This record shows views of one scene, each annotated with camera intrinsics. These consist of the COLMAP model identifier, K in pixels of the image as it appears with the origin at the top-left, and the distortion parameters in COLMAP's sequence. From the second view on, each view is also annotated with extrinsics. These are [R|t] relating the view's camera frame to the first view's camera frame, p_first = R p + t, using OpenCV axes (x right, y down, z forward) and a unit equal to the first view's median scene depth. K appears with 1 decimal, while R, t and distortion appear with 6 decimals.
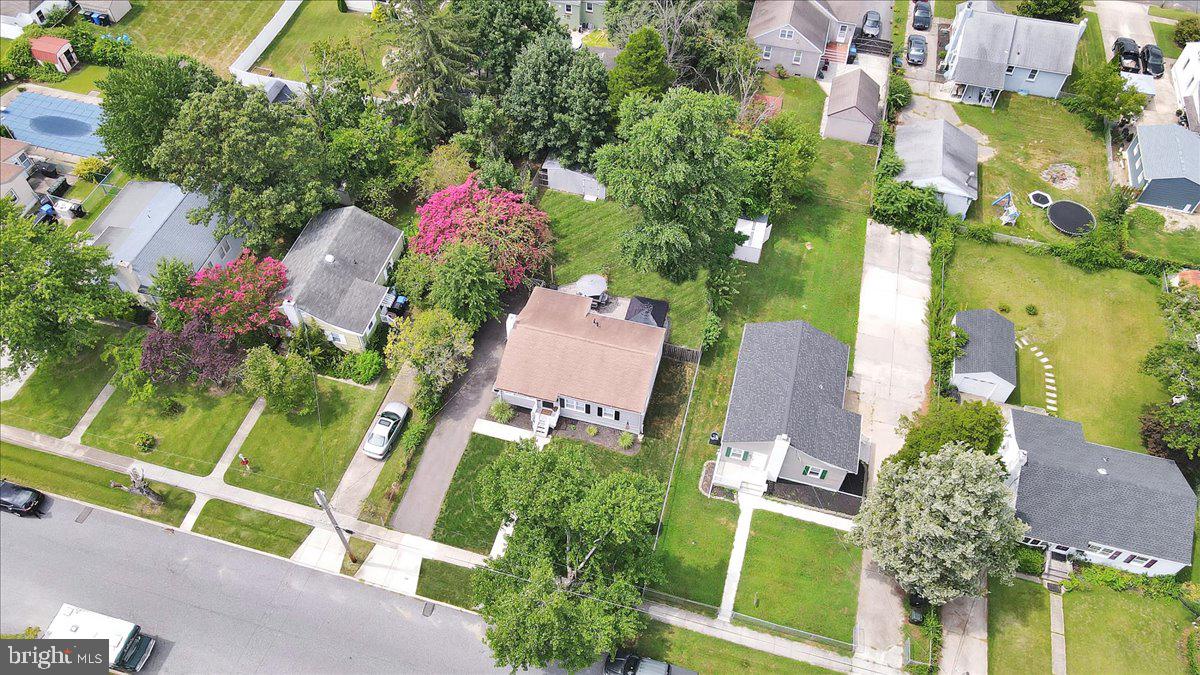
lens RADIAL K [[861.8, 0, 600.0], [0, 861.8, 337.5], [0, 0, 1]] dist [0.006706, 0.004412]
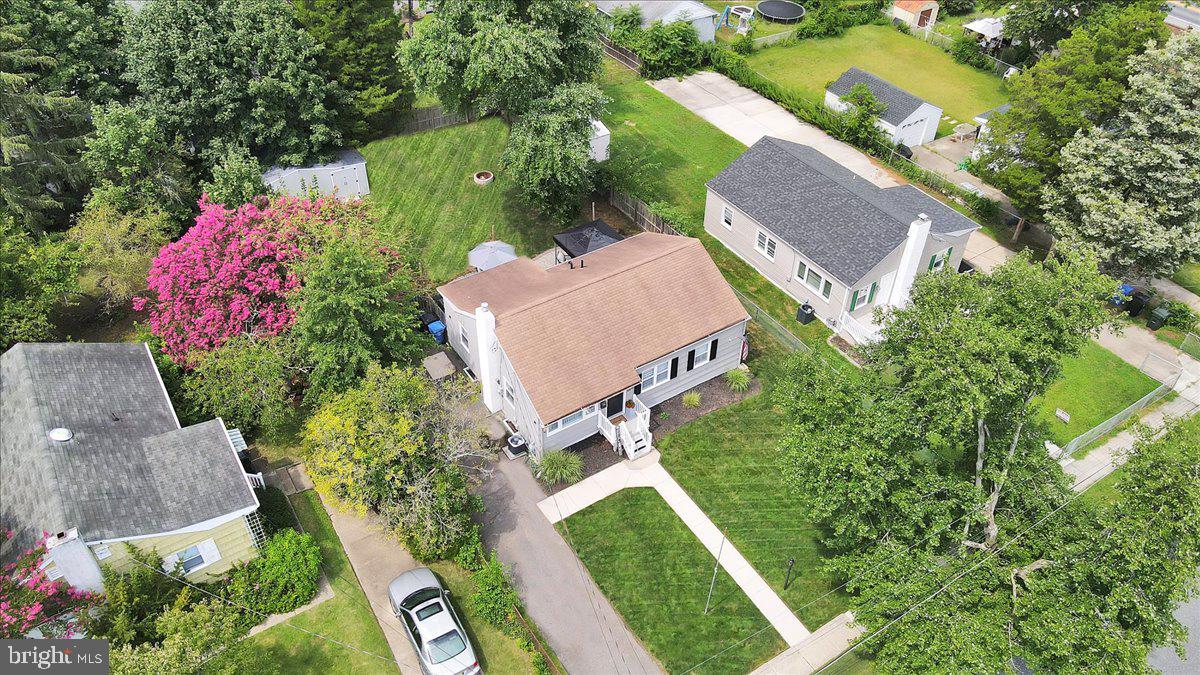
lens RADIAL K [[861.8, 0, 600.0], [0, 861.8, 337.5], [0, 0, 1]] dist [0.006706, 0.004412]
pose [[0.677390, -0.504485, 0.535385, -0.312270], [0.589827, 0.807399, 0.014528, 0.023242], [-0.439599, 0.305943, 0.844483, 0.449328]]
